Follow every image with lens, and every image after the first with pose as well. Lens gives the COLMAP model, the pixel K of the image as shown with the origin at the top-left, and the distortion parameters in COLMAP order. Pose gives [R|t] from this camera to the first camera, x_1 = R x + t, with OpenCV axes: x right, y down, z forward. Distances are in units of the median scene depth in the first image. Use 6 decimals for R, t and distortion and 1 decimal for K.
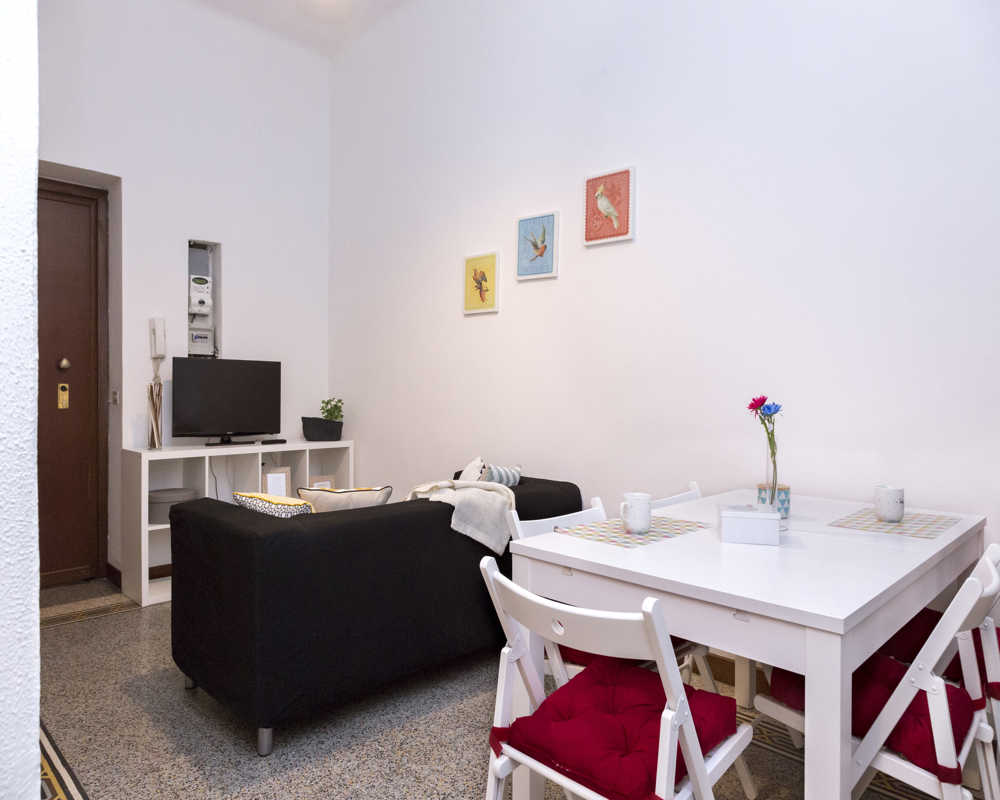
lens RADIAL K [[667.0, 0, 501.8], [0, 667.0, 398.7], [0, 0, 1]] dist [0.016999, -0.005627]
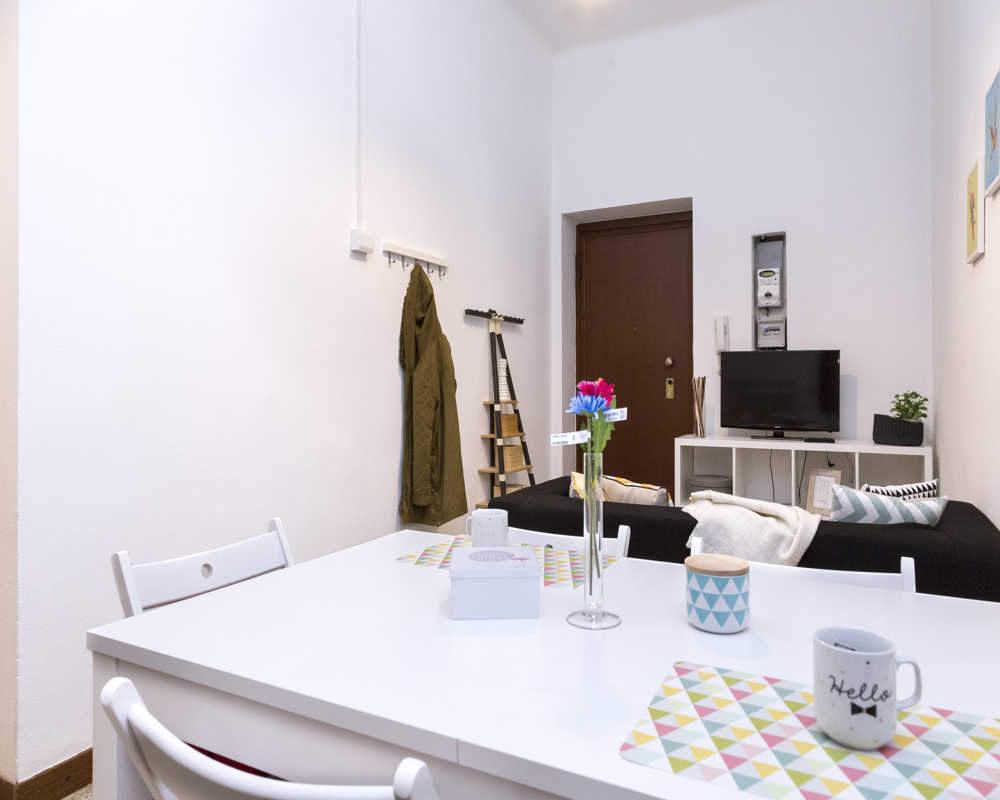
lens RADIAL K [[667.0, 0, 500.6], [0, 667.0, 395.7], [0, 0, 1]] dist [0.016999, -0.005627]
pose [[0.303488, 0.013058, -0.952746, 0.382257], [-0.011001, 0.999887, 0.010200, 0.000558], [0.952772, 0.007386, 0.303597, 0.317538]]
